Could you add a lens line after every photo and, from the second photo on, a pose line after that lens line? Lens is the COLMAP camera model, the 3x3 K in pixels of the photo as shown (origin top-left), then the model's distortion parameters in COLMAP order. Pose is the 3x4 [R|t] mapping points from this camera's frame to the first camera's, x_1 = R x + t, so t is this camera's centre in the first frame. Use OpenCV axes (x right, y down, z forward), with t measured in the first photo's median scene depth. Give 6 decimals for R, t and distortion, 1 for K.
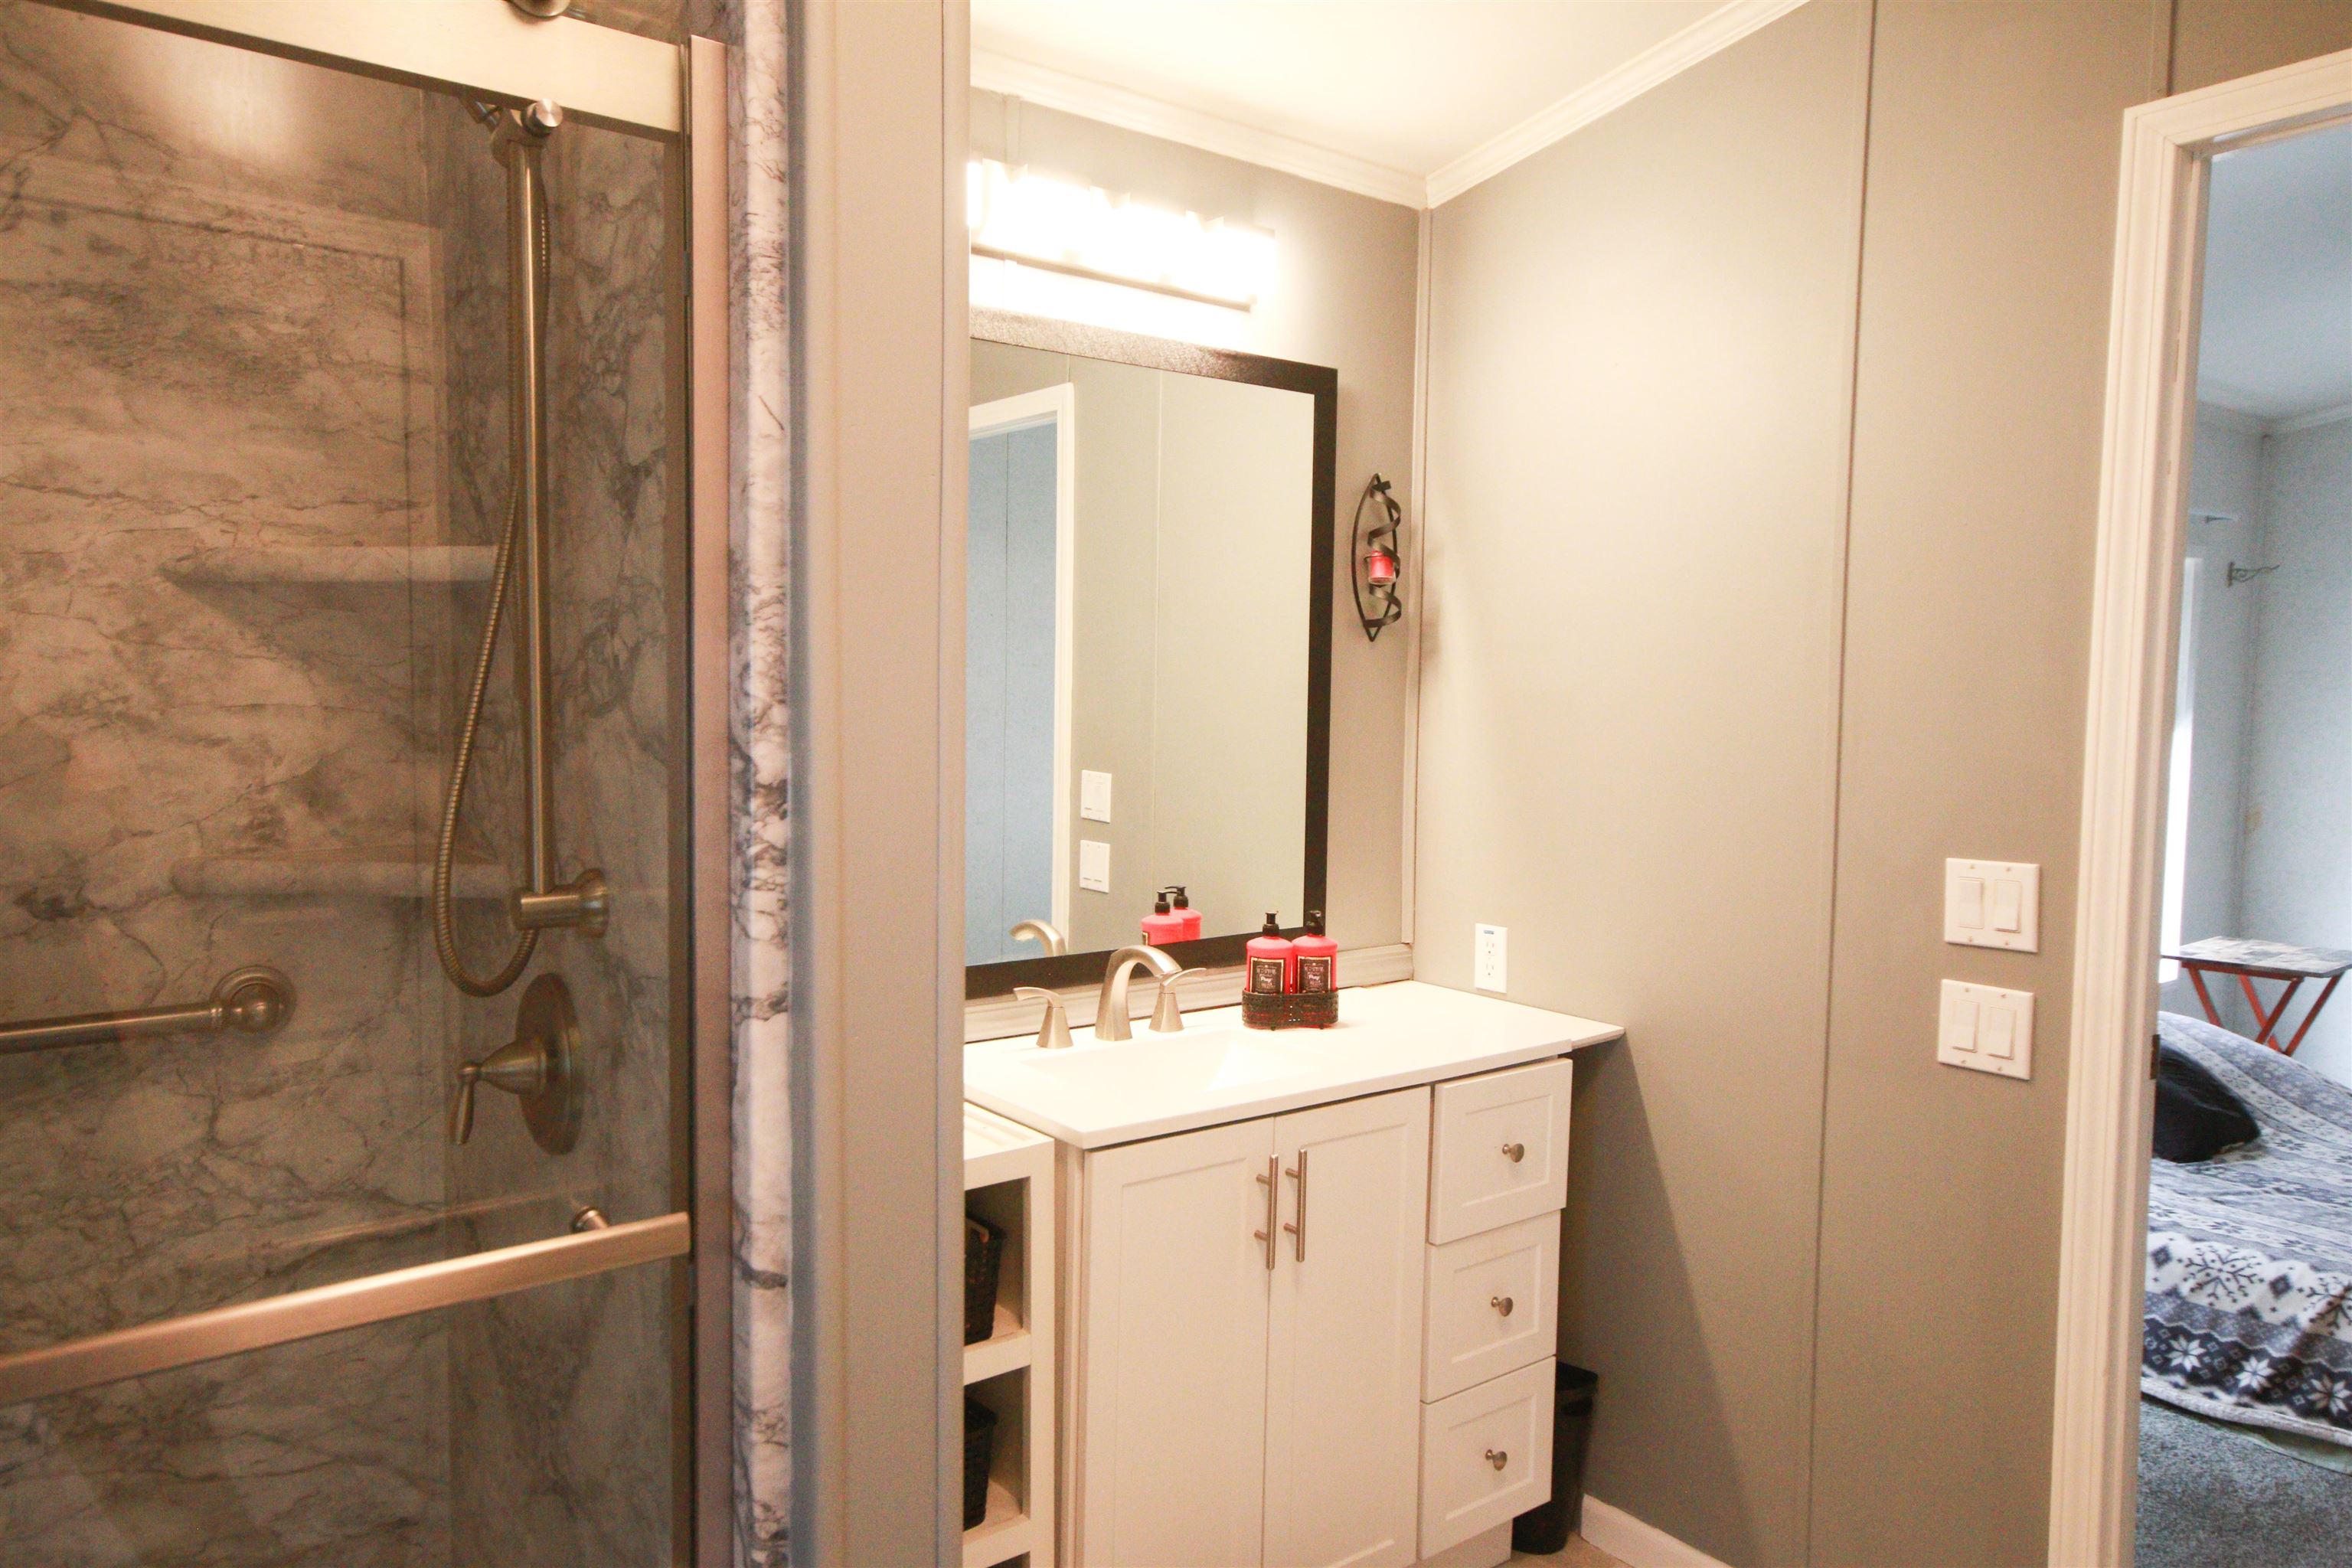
lens RADIAL K [[1508.3, 0, 1178.3], [0, 1508.3, 780.3], [0, 0, 1]] dist [0.012846, 0.007935]
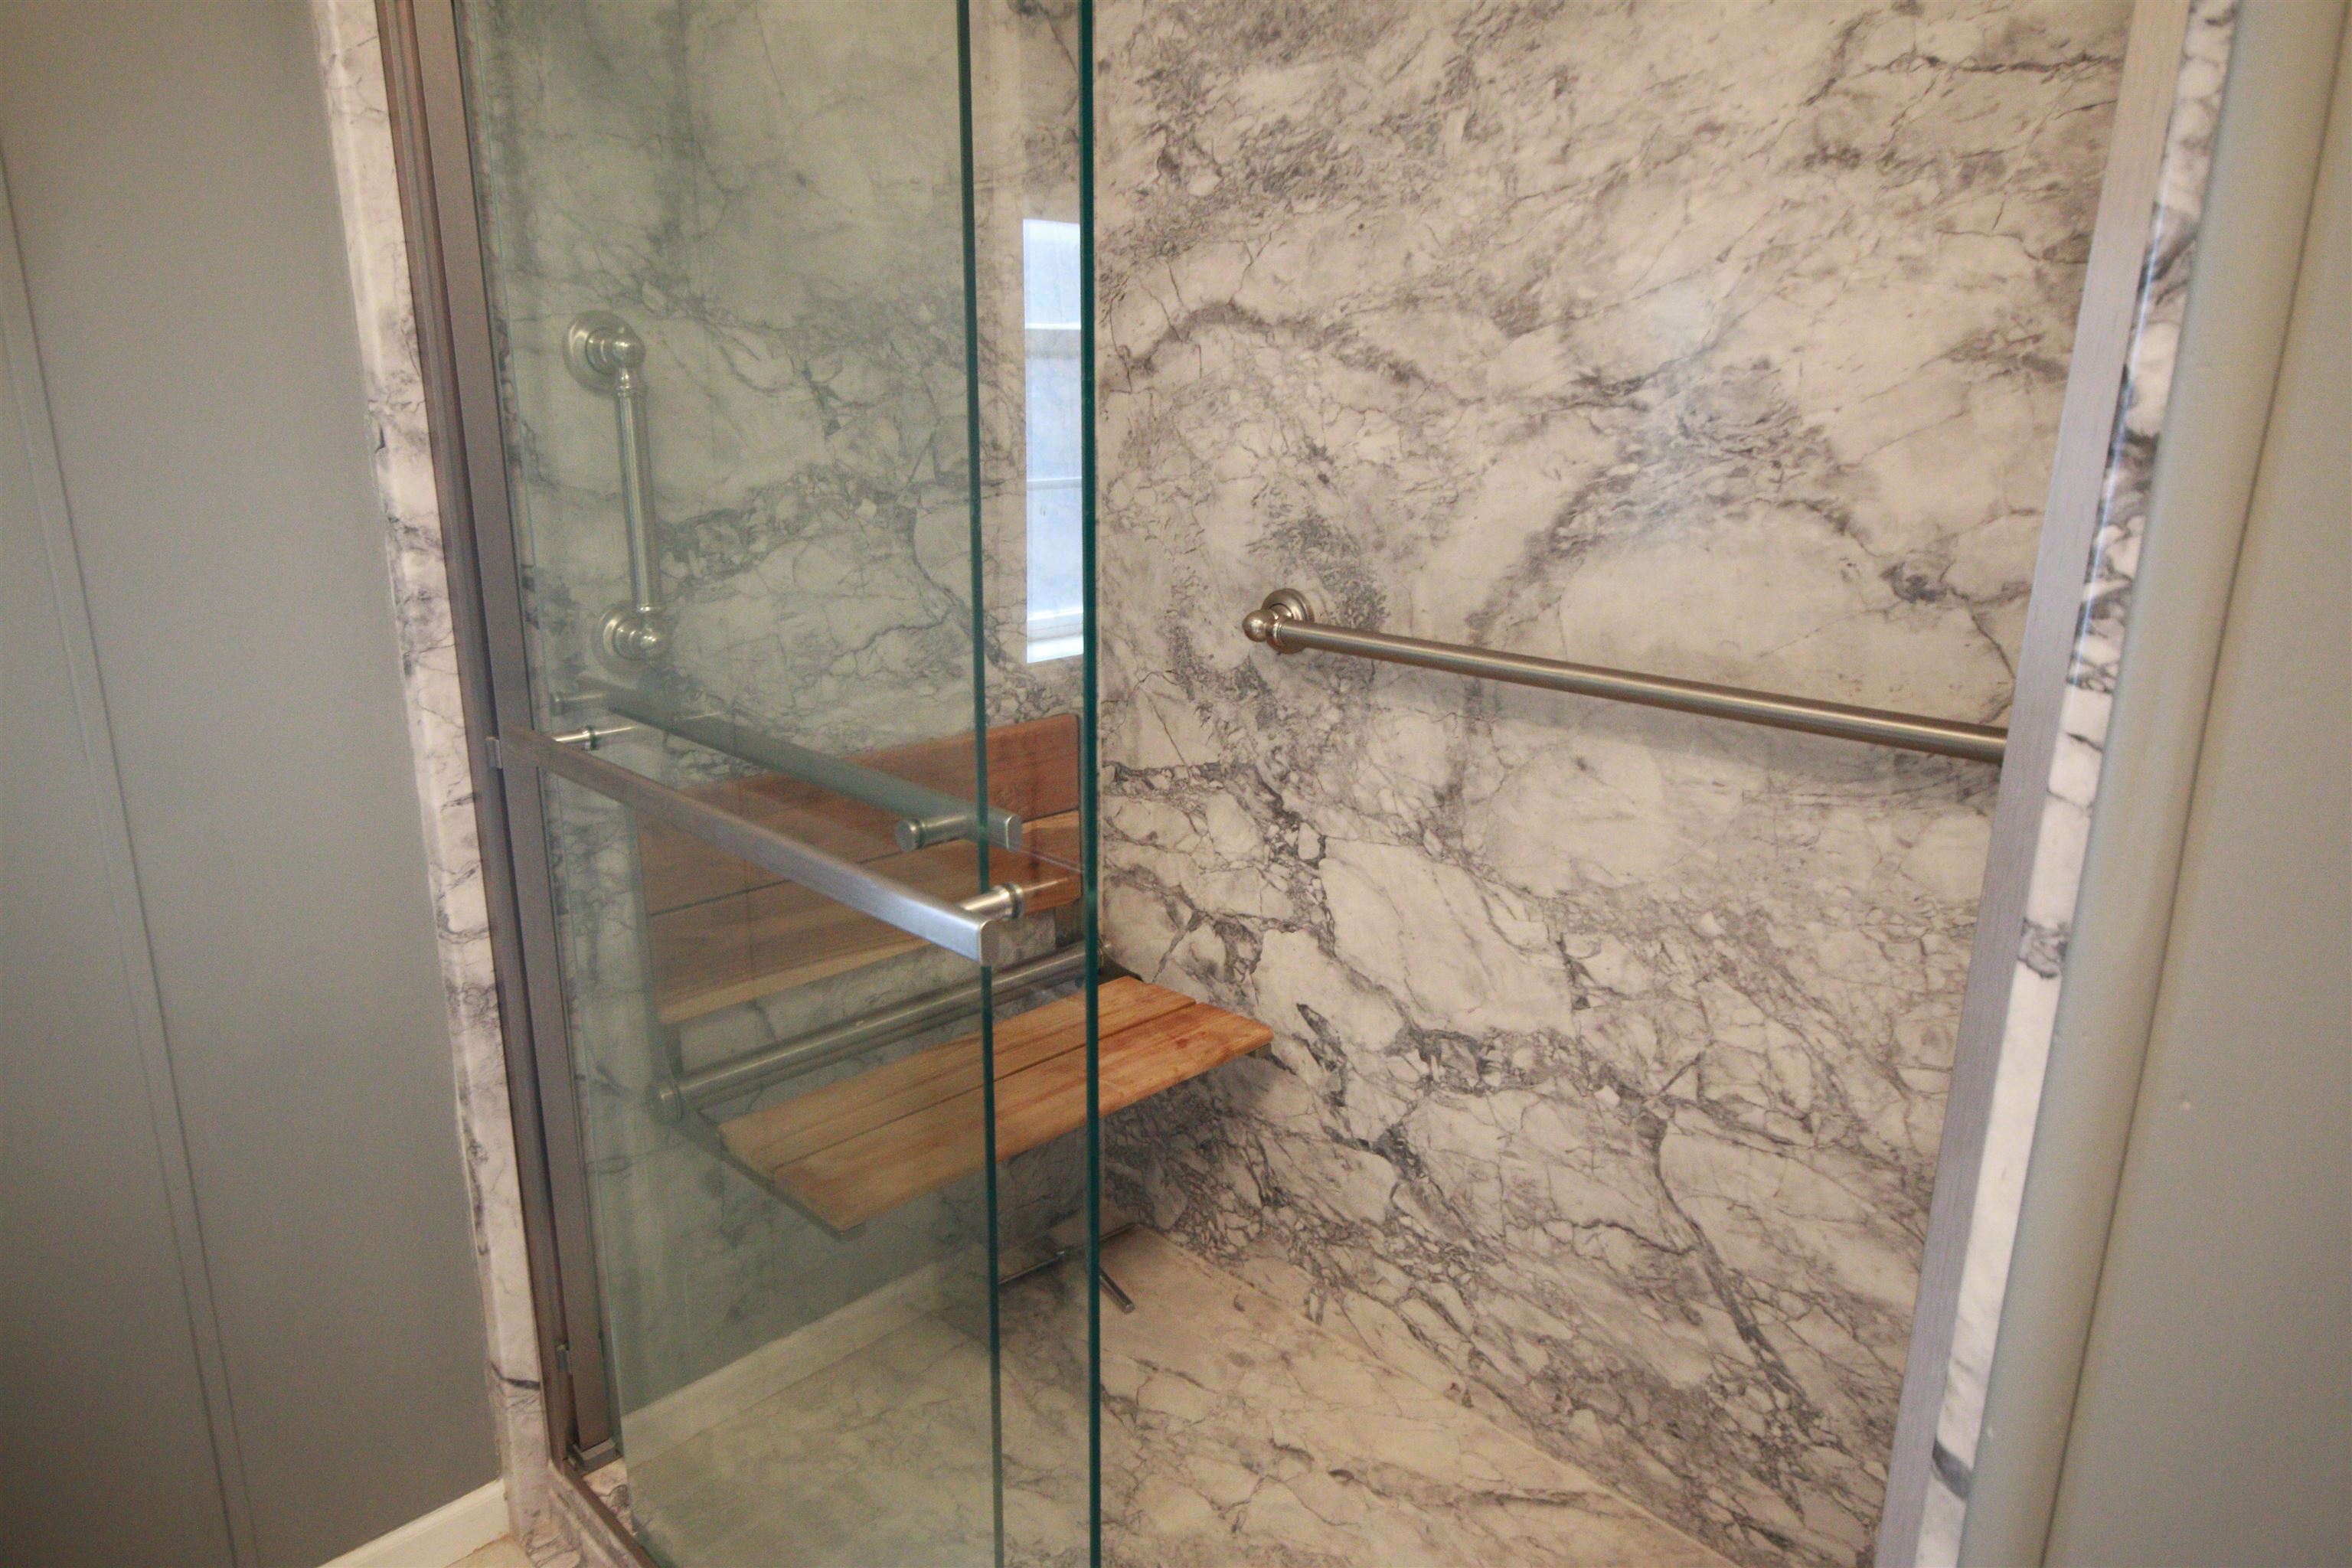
lens RADIAL K [[1508.3, 0, 1176.5], [0, 1508.3, 788.2], [0, 0, 1]] dist [0.012846, 0.007935]
pose [[0.124572, 0.255128, -0.958849, 0.074519], [-0.066378, 0.966355, 0.248501, 0.006819], [0.989988, 0.032691, 0.137316, 0.458508]]
